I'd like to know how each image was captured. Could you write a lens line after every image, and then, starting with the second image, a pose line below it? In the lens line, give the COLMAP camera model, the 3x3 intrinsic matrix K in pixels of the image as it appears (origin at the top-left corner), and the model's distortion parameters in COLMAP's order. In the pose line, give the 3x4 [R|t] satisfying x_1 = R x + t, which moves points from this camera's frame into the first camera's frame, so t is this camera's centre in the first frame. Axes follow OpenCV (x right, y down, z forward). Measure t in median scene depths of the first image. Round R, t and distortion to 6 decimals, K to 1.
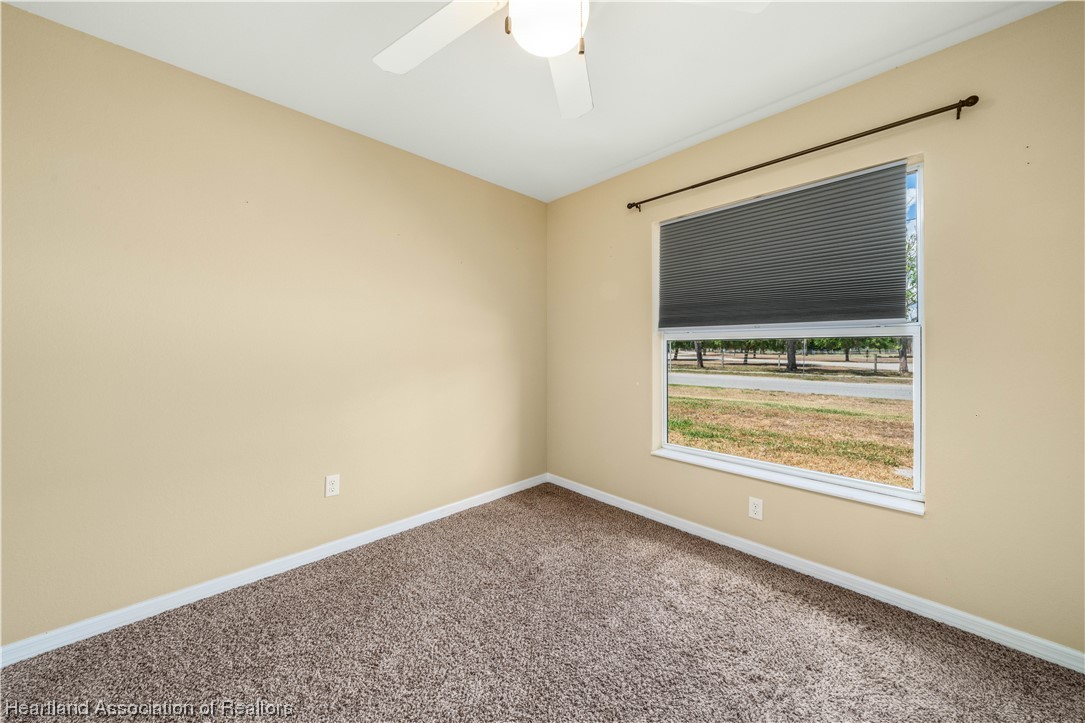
lens RADIAL K [[369.7, 0, 543.0], [0, 369.7, 355.7], [0, 0, 1]] dist [-0.008025, -0.000360]
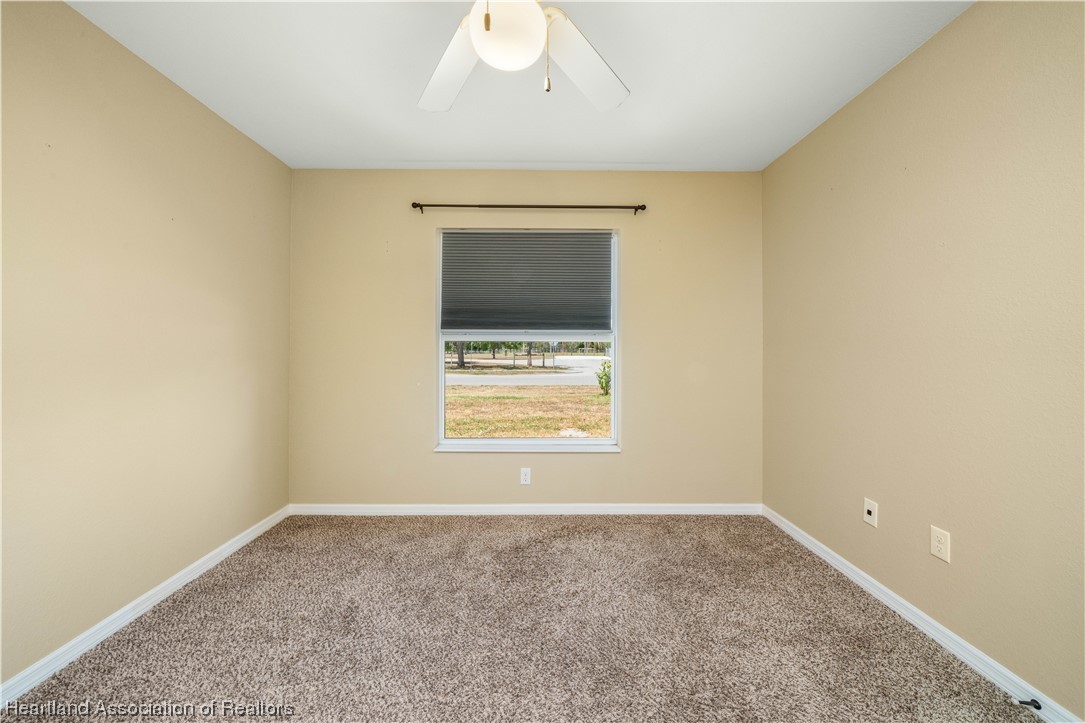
lens RADIAL K [[369.7, 0, 537.1], [0, 369.7, 353.6], [0, 0, 1]] dist [-0.008025, -0.000360]
pose [[0.696111, -0.007943, 0.717890, -0.221510], [0.012285, 0.999924, -0.000848, -0.001852], [-0.717829, 0.009410, 0.696156, 0.067855]]
